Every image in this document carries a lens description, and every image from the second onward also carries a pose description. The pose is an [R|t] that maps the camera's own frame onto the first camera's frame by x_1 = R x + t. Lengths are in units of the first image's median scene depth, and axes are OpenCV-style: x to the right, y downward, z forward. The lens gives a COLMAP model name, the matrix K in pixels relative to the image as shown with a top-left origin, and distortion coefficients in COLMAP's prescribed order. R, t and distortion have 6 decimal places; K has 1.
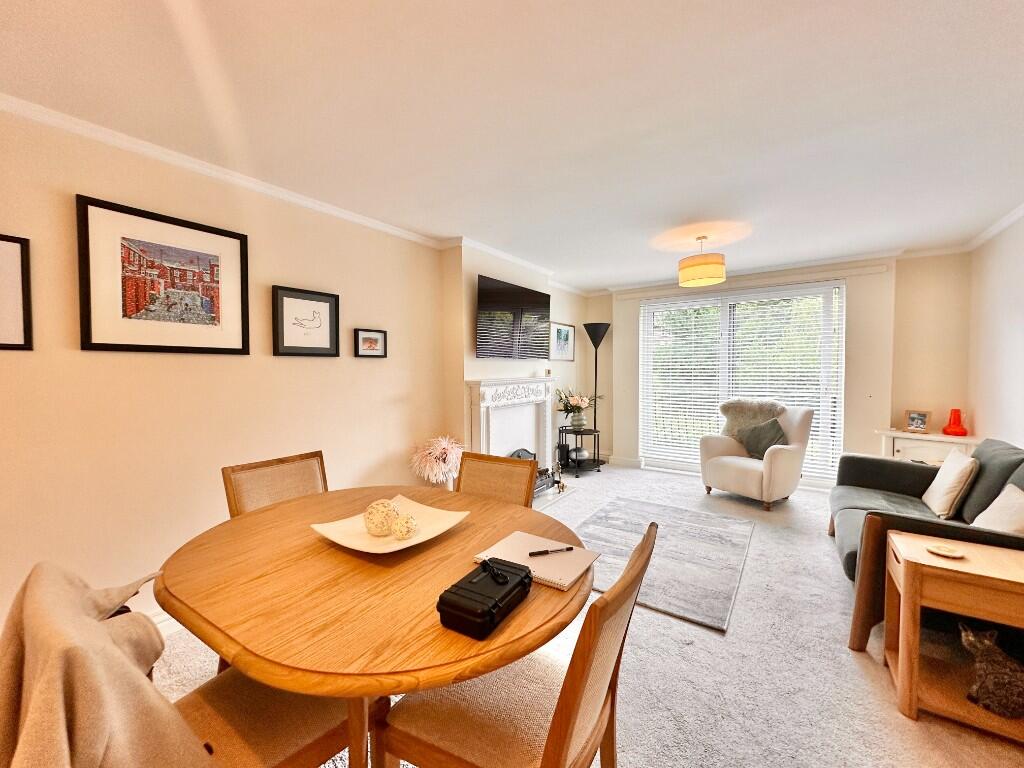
lens RADIAL K [[408.4, 0, 507.8], [0, 408.4, 382.3], [0, 0, 1]] dist [-0.005009, 0.000171]
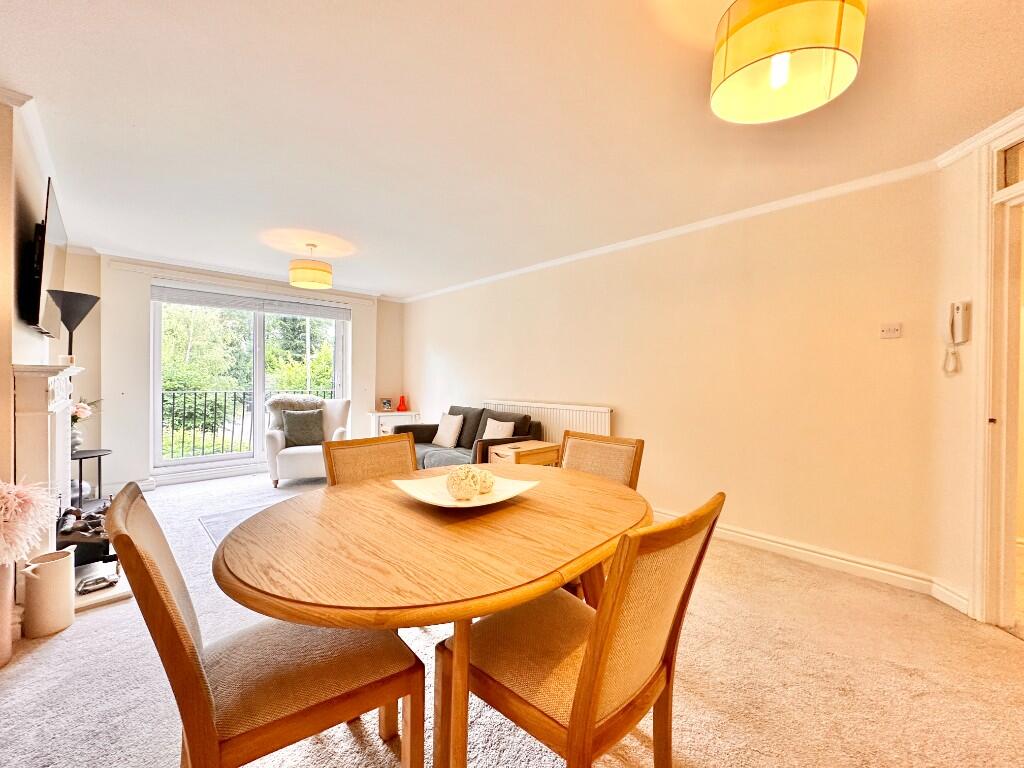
lens RADIAL K [[408.4, 0, 512.7], [0, 408.4, 381.8], [0, 0, 1]] dist [-0.005009, 0.000171]
pose [[0.170317, 0.005872, 0.985372, -0.460153], [0.023961, 0.999662, -0.010099, 0.035483], [-0.985098, 0.025331, 0.170118, 0.255171]]
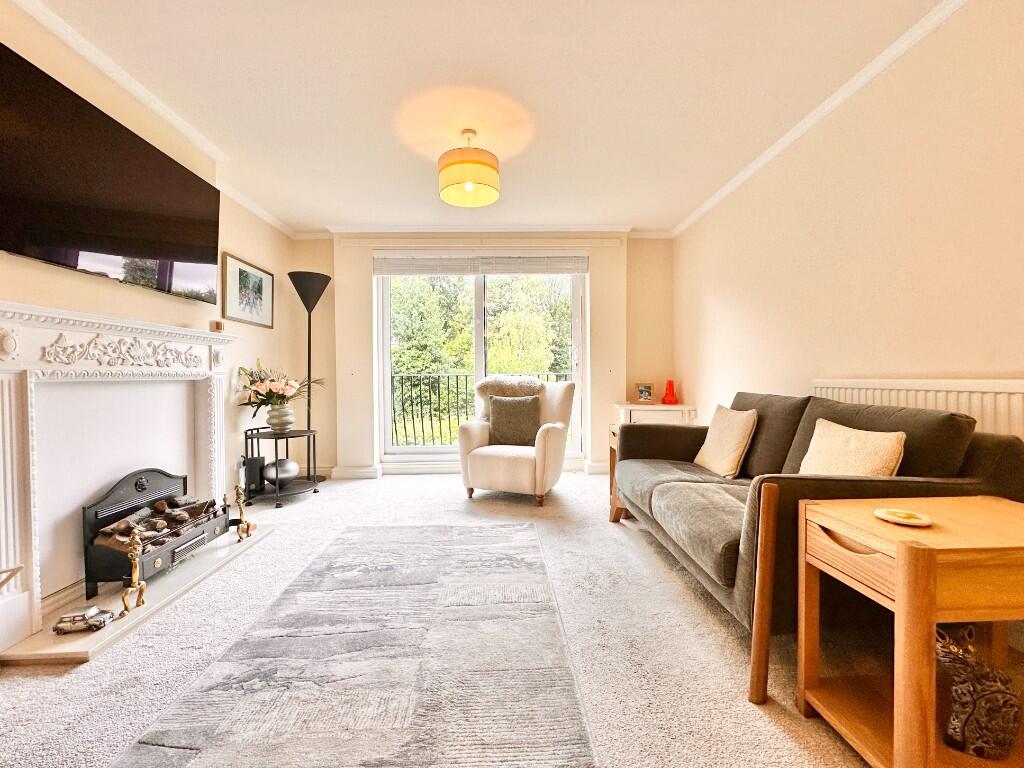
lens RADIAL K [[425.3, 0, 510.7], [0, 425.3, 382.4], [0, 0, 1]] dist [-0.006630, 0.000216]
pose [[0.795140, -0.004360, 0.606411, 0.078181], [0.022547, 0.999495, -0.022378, 0.084776], [-0.606007, 0.031466, 0.794837, 0.346364]]
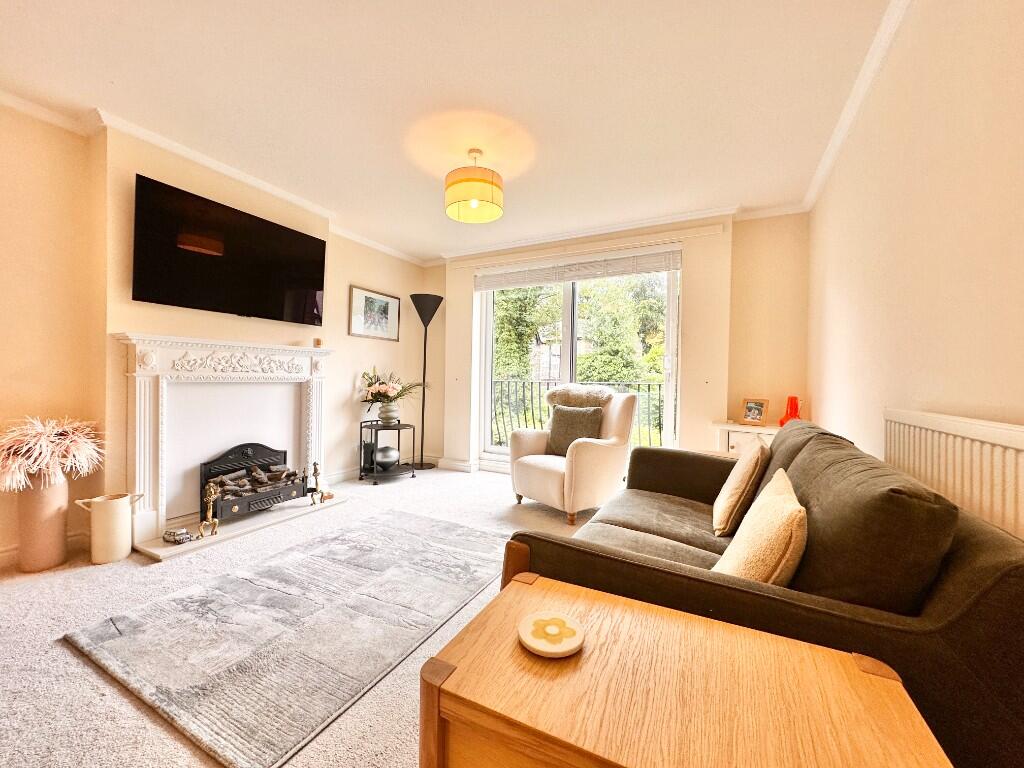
lens RADIAL K [[408.4, 0, 512.1], [0, 408.4, 382.8], [0, 0, 1]] dist [-0.005009, 0.000171]
pose [[0.989698, 0.025648, 0.140852, 0.401411], [-0.021678, 0.999325, -0.029649, 0.072810], [-0.141518, 0.026290, 0.989587, 0.245677]]
